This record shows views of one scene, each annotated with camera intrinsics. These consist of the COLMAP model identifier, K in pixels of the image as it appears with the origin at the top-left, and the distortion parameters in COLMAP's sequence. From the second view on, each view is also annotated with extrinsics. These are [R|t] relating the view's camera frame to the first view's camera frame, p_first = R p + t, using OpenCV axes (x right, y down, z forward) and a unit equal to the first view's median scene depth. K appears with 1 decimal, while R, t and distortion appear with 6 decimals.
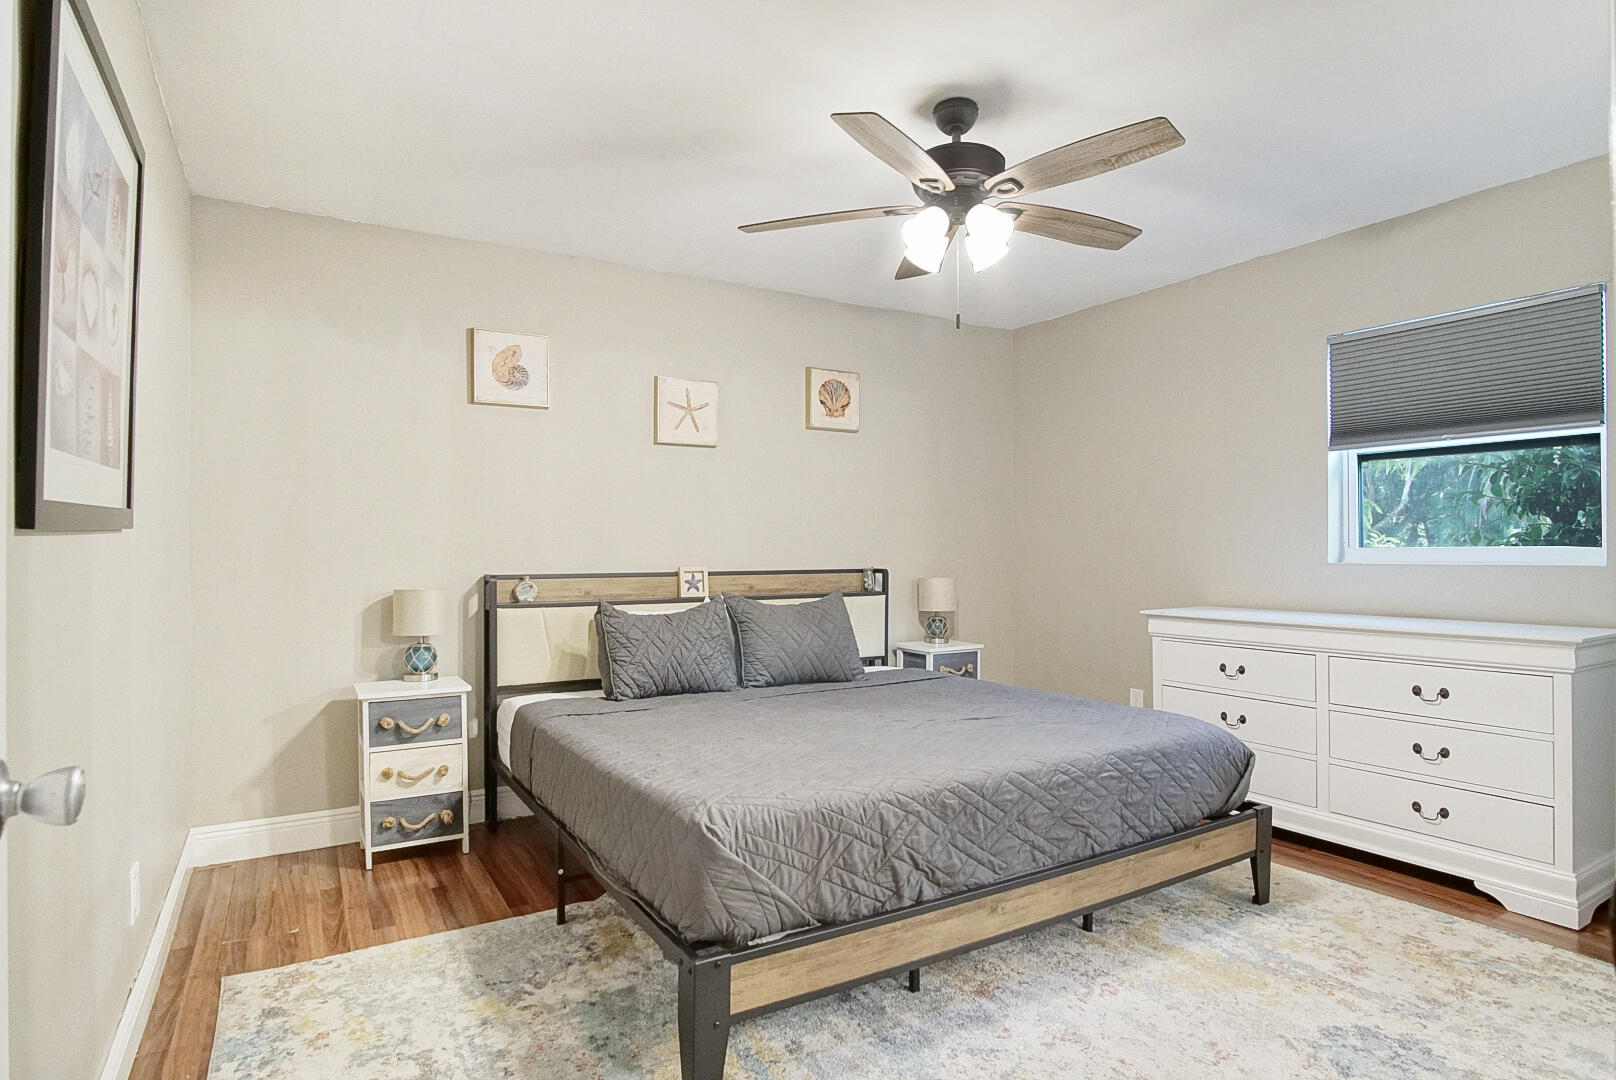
lens RADIAL K [[870.6, 0, 808.0], [0, 870.6, 540.0], [0, 0, 1]] dist [-0.031400, 0.008382]
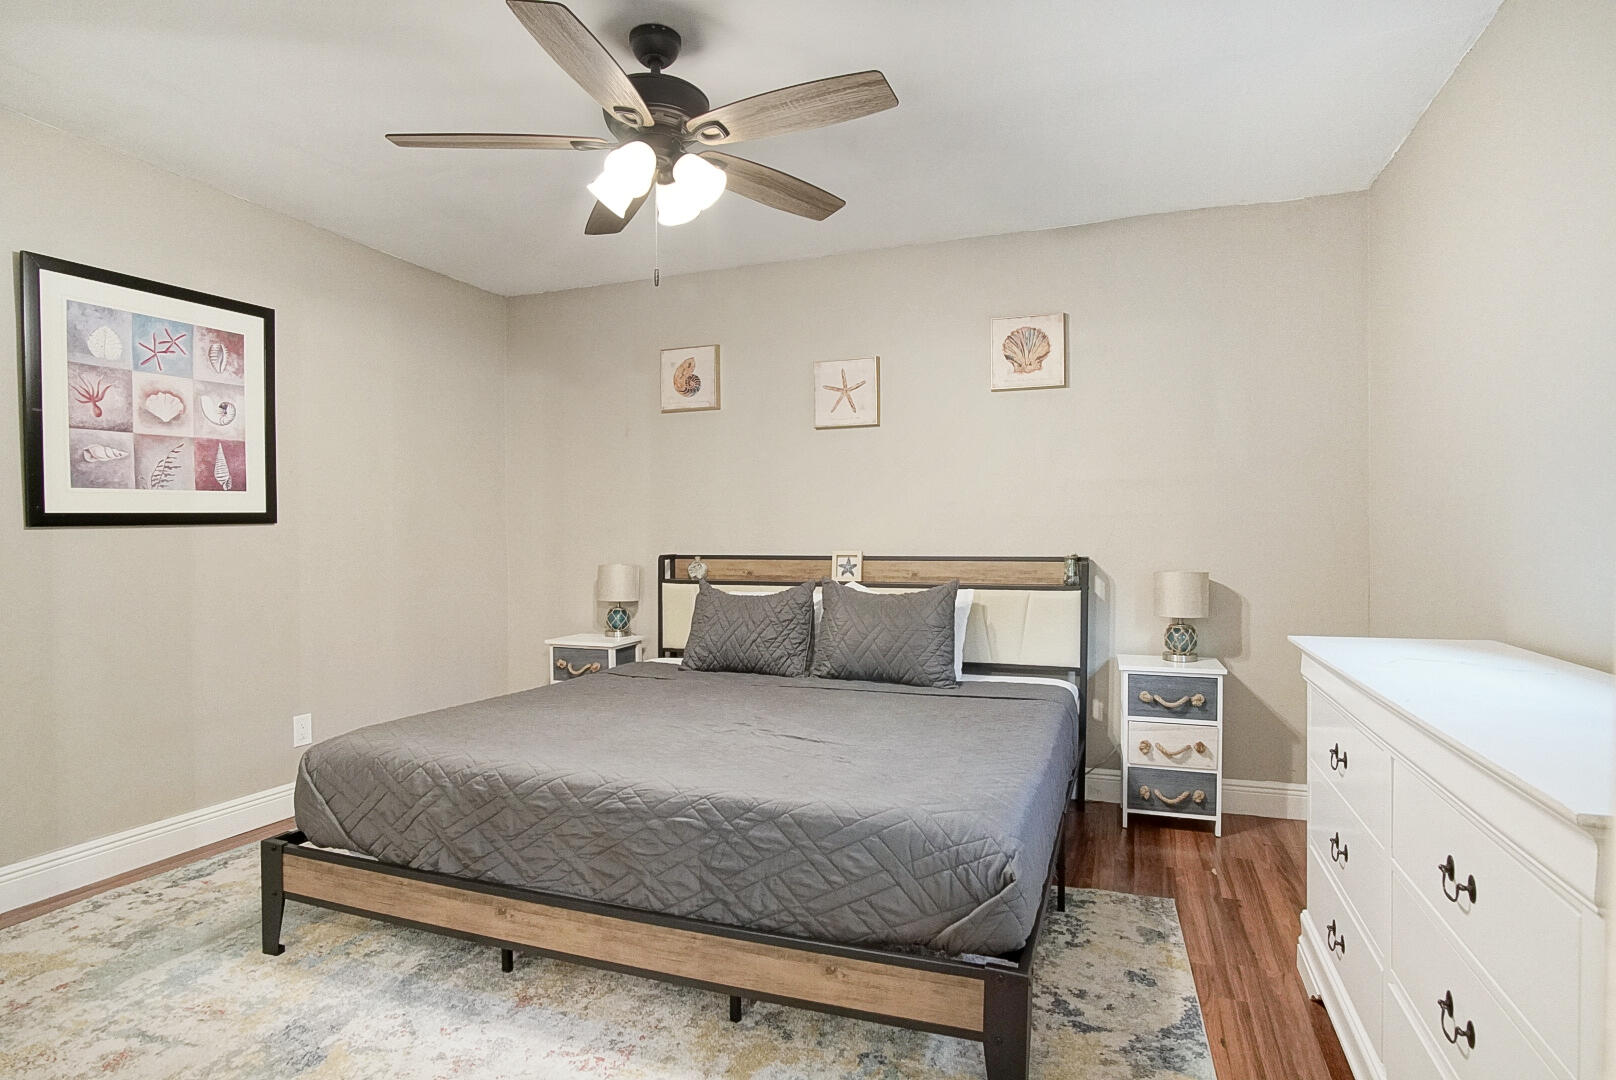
lens RADIAL K [[870.6, 0, 808.0], [0, 870.6, 540.0], [0, 0, 1]] dist [-0.031400, 0.008382]
pose [[0.616003, 0.005429, -0.787725, 0.715971], [0.011174, 0.999815, 0.015629, 0.003452], [0.787665, -0.018430, 0.615828, 0.420094]]
